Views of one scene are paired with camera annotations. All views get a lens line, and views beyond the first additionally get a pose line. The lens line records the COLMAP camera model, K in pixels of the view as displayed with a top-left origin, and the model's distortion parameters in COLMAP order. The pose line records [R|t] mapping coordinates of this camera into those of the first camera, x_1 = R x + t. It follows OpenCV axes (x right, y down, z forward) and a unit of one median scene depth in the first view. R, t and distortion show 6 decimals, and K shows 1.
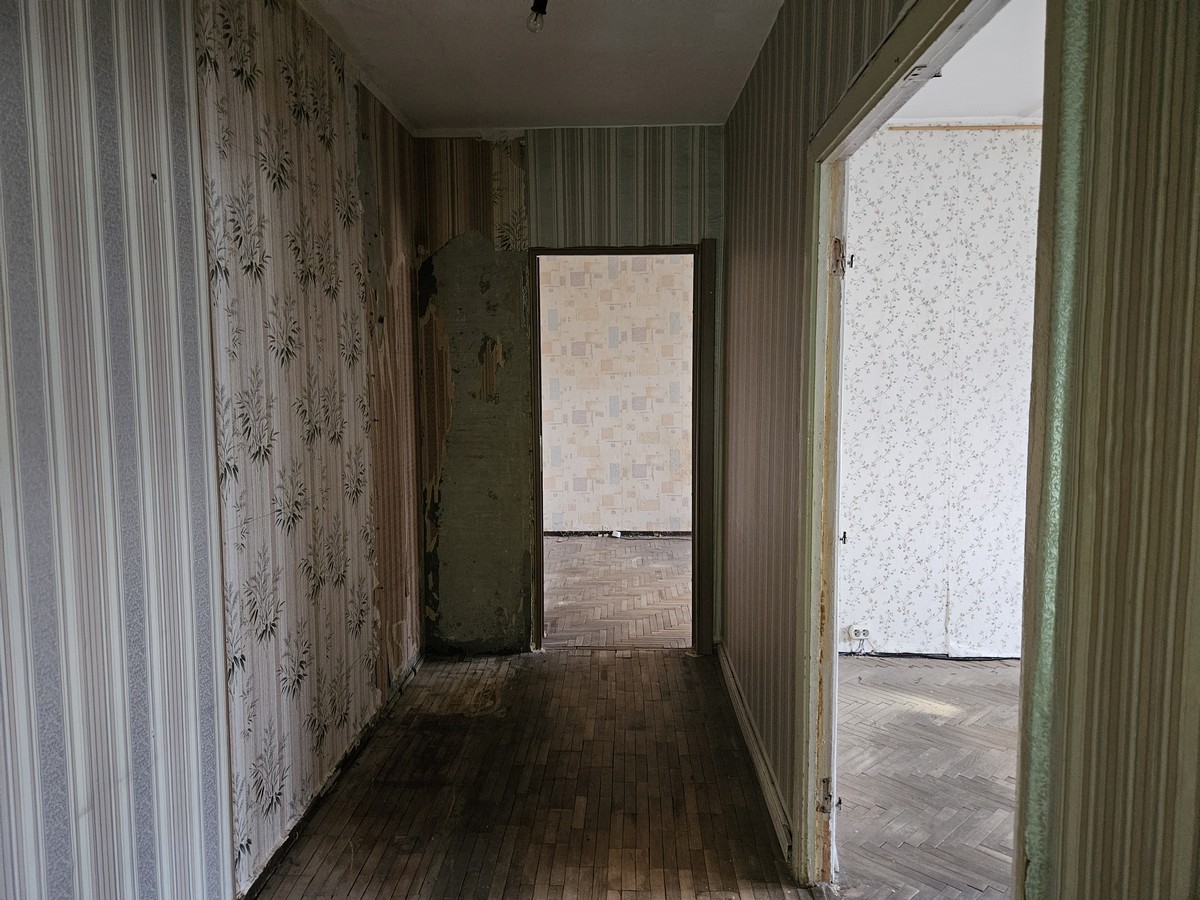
lens RADIAL K [[808.0, 0, 597.6], [0, 808.0, 448.5], [0, 0, 1]] dist [0.052731, -0.000609]
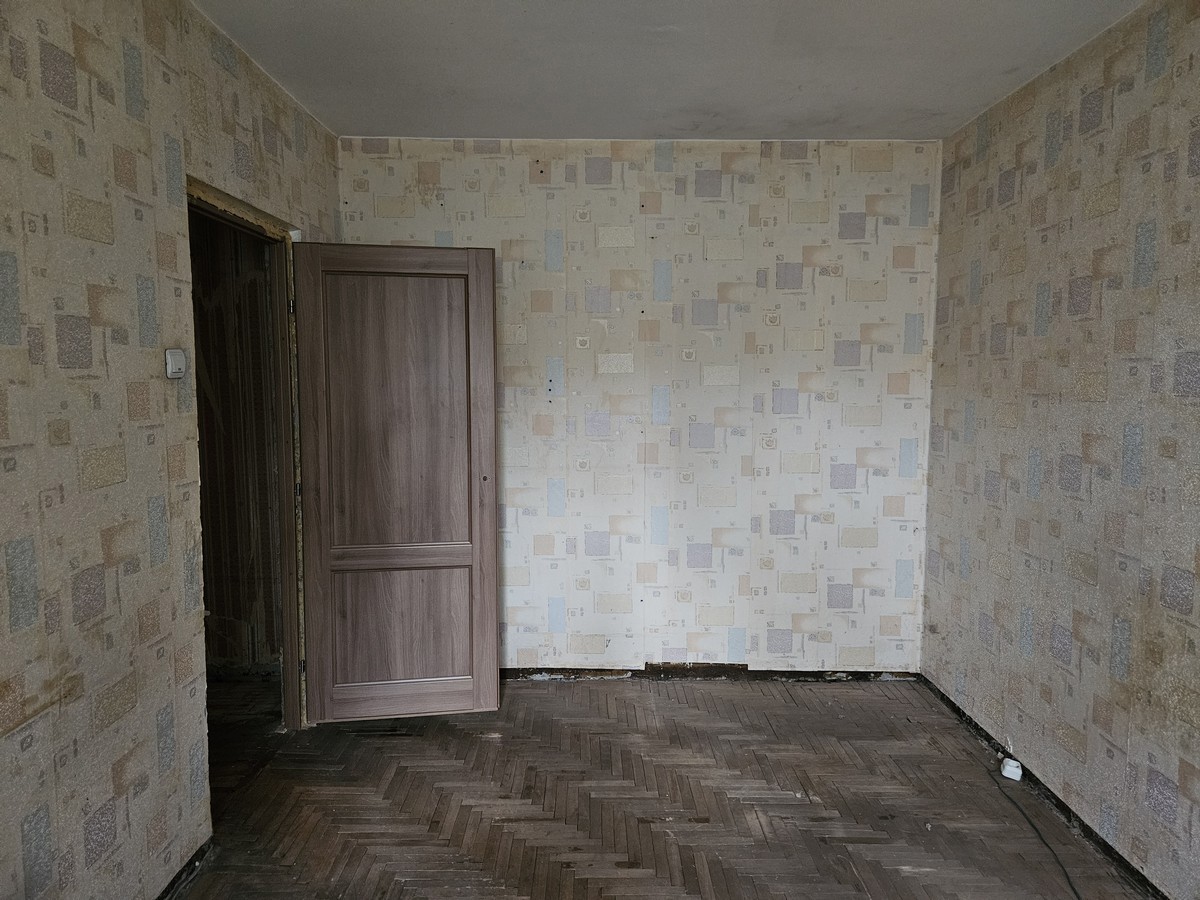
lens RADIAL K [[808.0, 0, 598.6], [0, 808.0, 446.3], [0, 0, 1]] dist [0.052731, -0.000609]
pose [[0.040235, 0.099705, -0.994203, 0.441514], [-0.096320, 0.990762, 0.095462, -0.085644], [0.994537, 0.091920, 0.049467, 0.759980]]
